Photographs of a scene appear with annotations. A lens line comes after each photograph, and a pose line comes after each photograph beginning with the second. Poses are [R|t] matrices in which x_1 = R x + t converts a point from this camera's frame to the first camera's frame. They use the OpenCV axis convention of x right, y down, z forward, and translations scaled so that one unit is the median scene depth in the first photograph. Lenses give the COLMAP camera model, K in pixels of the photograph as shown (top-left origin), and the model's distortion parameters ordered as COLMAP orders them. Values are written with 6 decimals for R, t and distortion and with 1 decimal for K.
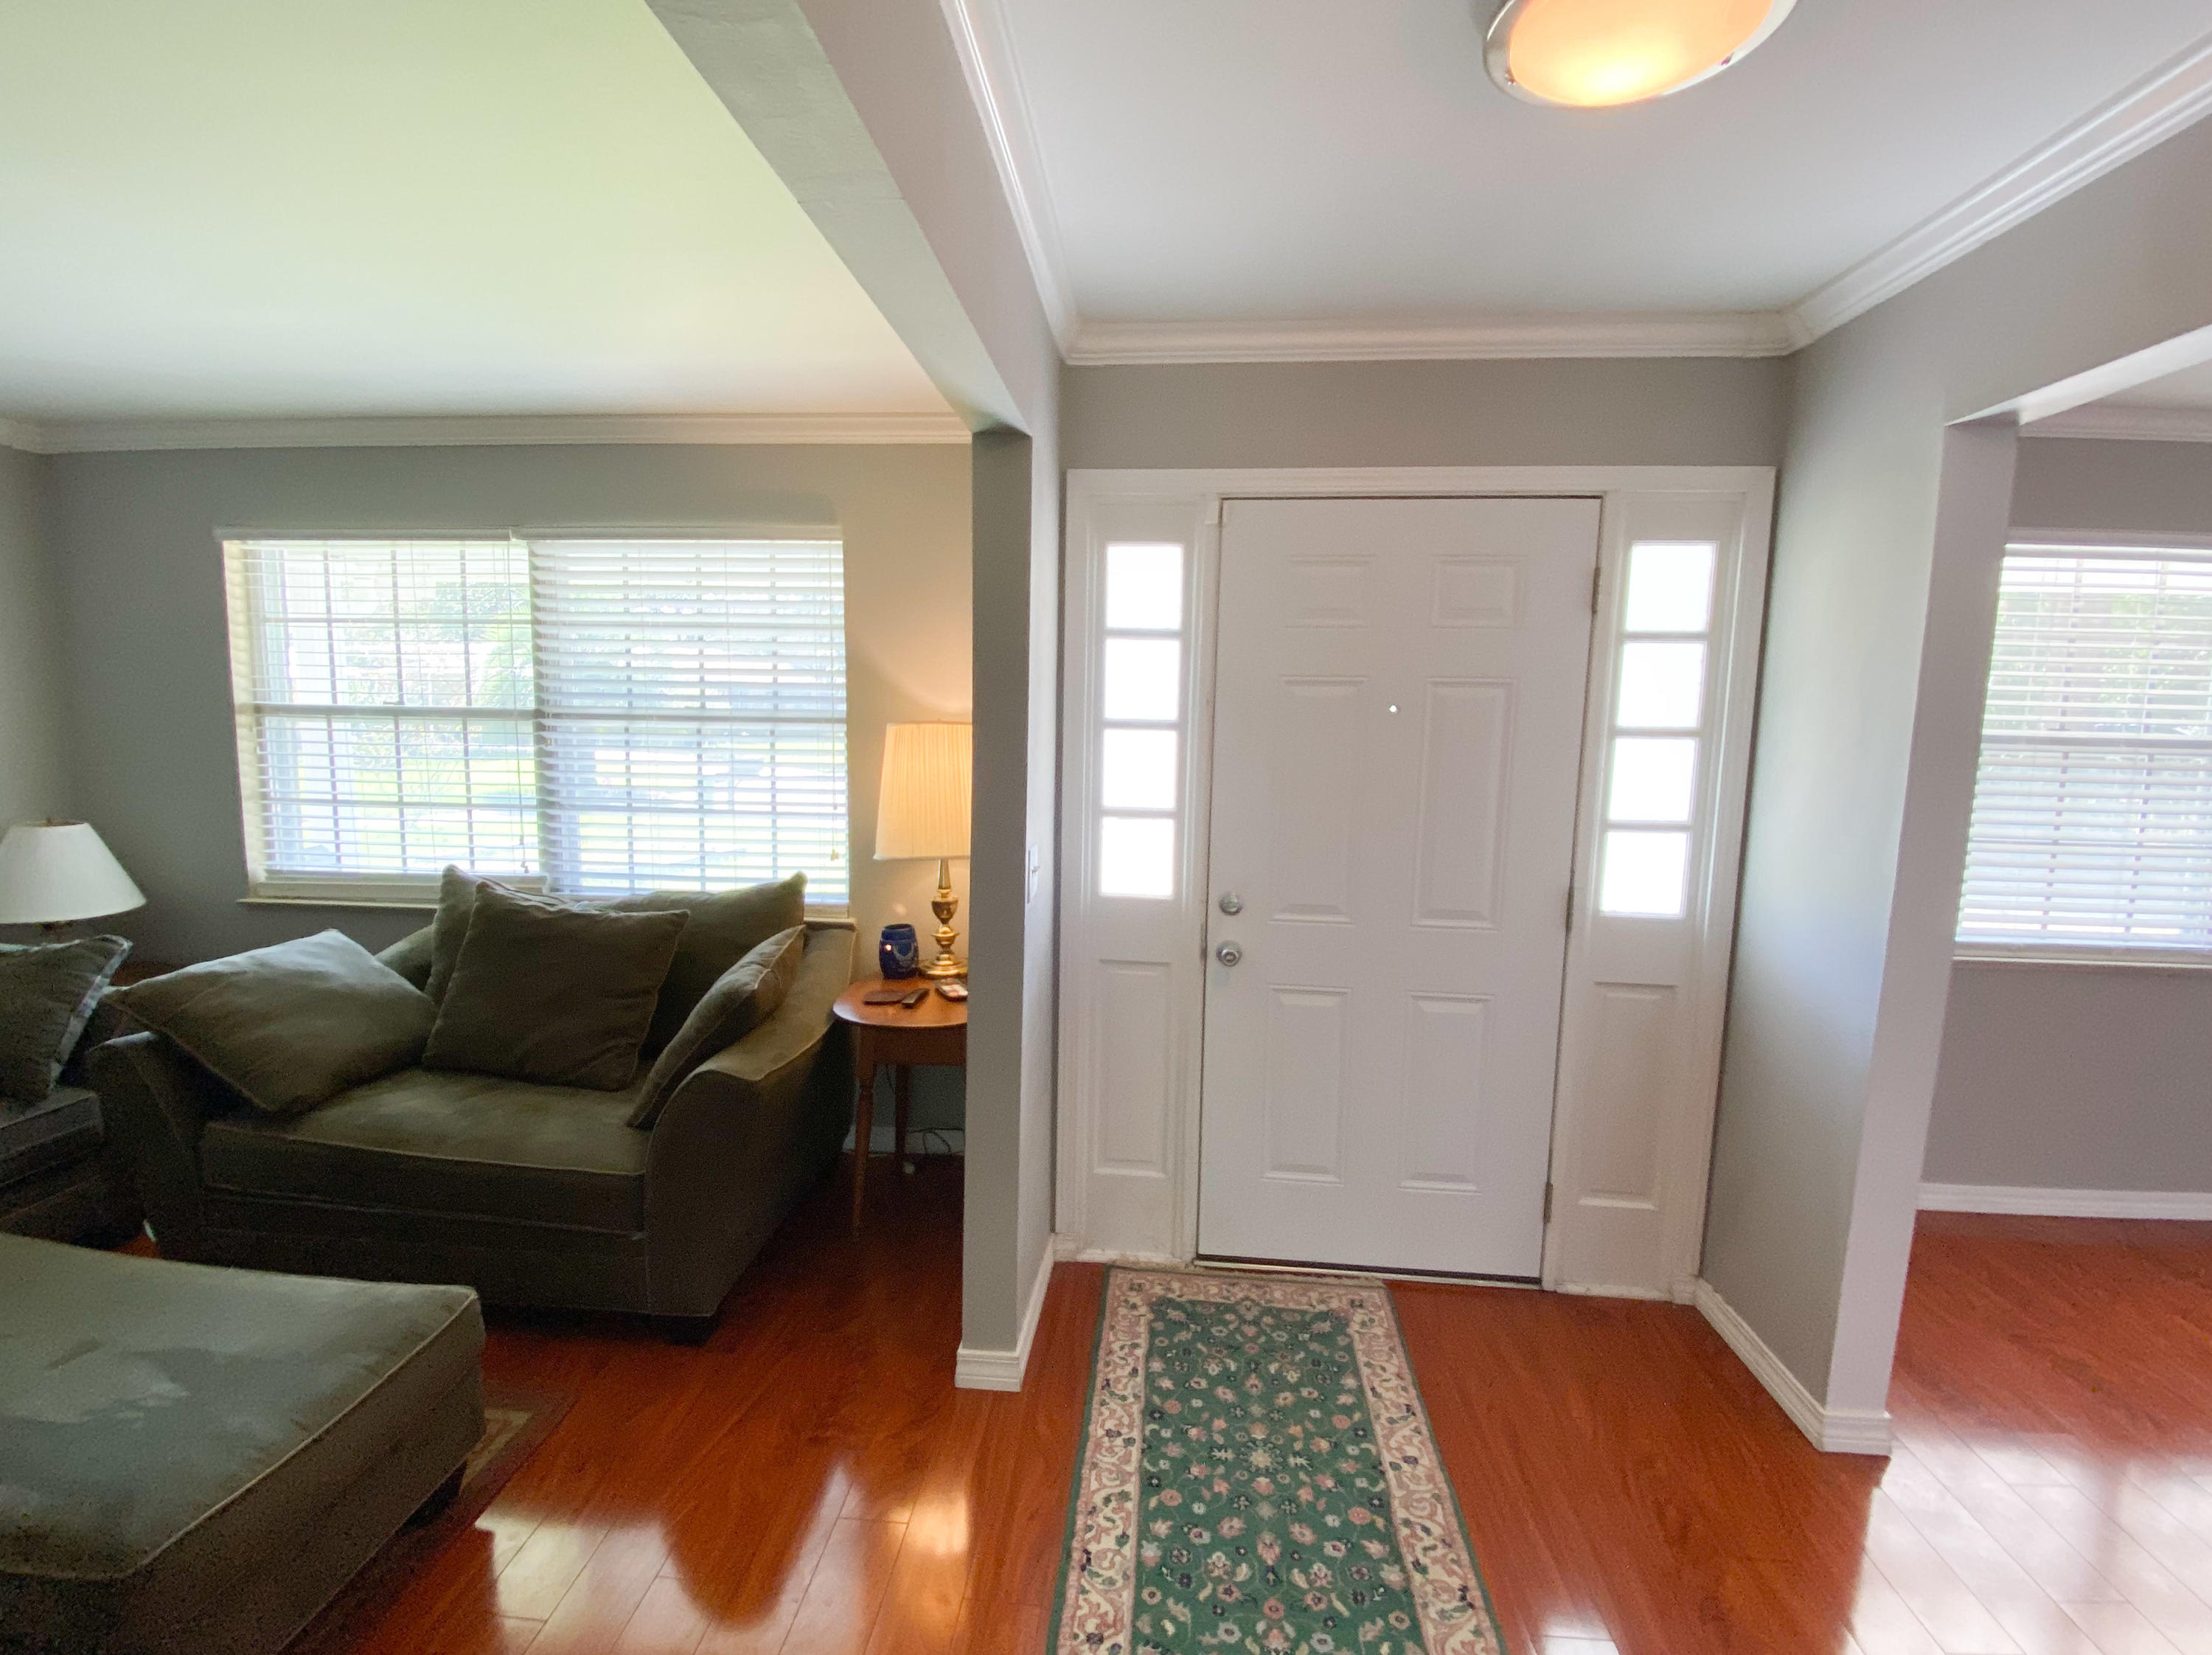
lens RADIAL K [[949.9, 0, 1106.0], [0, 949.9, 827.5], [0, 0, 1]] dist [0.015167, -0.021460]
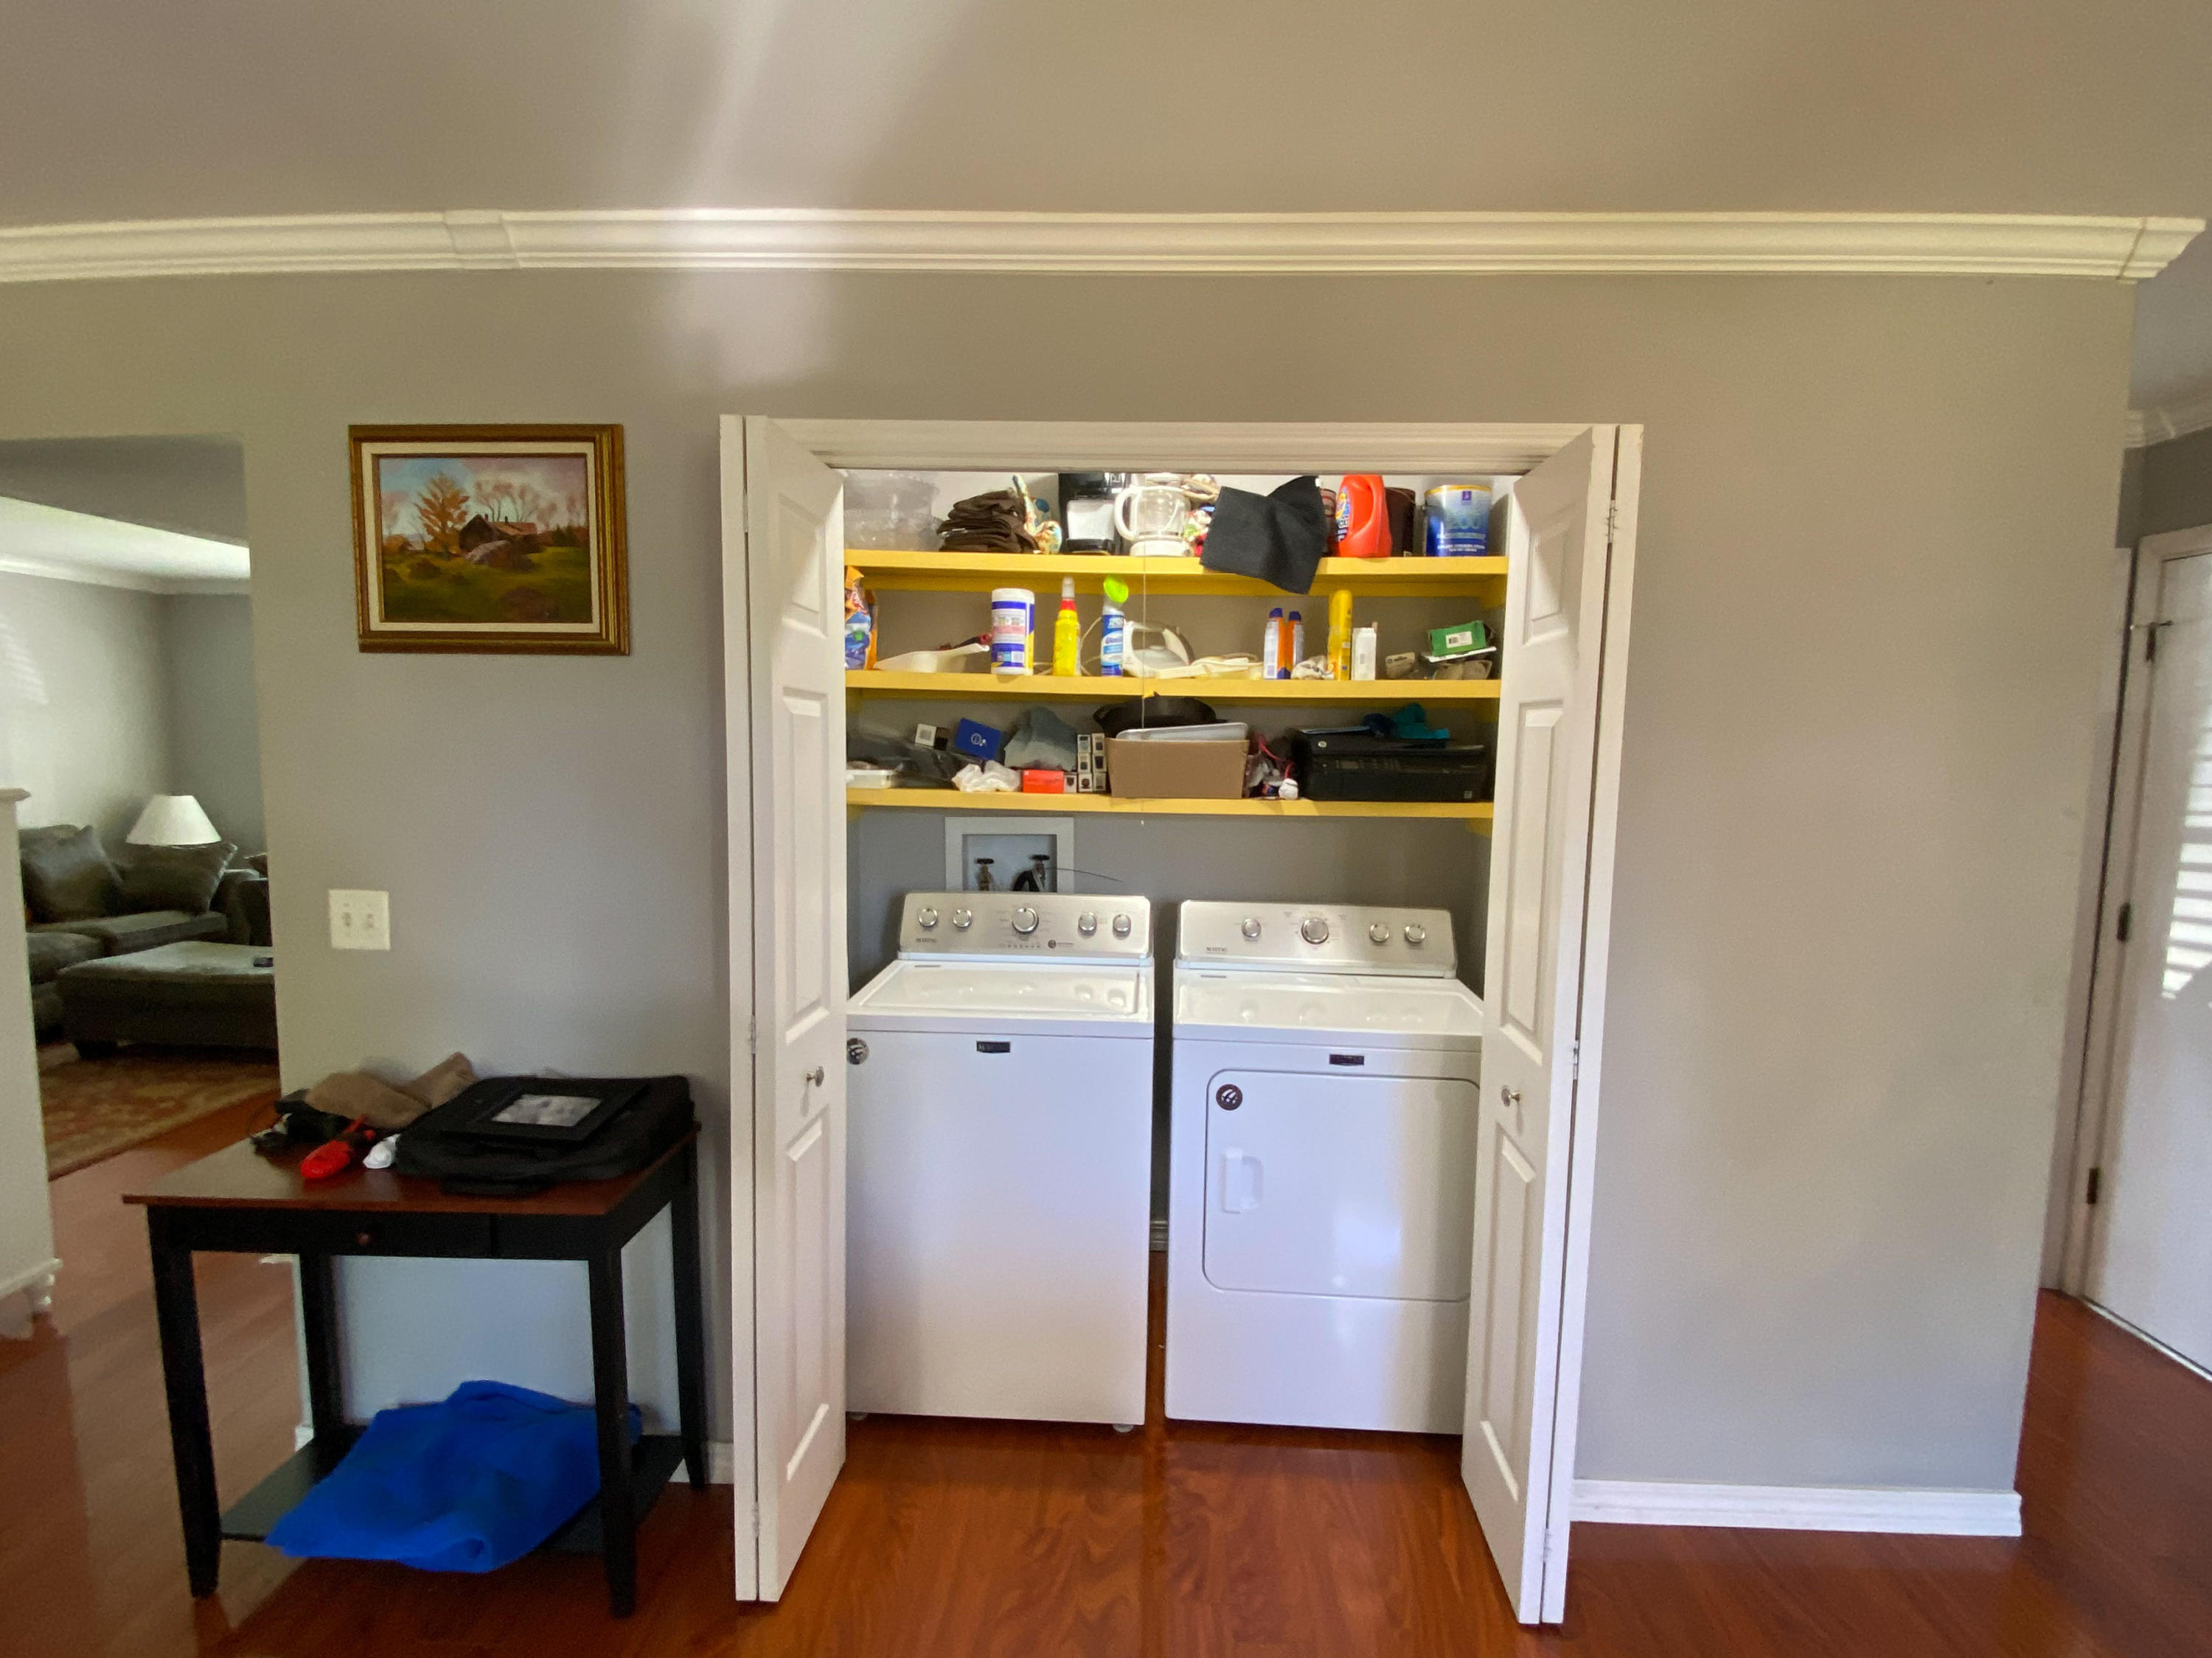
lens RADIAL K [[915.7, 0, 1087.5], [0, 915.7, 825.7], [0, 0, 1]] dist [0.059730, -0.040895]
pose [[0.997875, -0.014752, 0.063462, 0.710810], [0.016661, 0.999421, -0.029670, 0.174367], [-0.062987, 0.030664, 0.997543, -1.200750]]
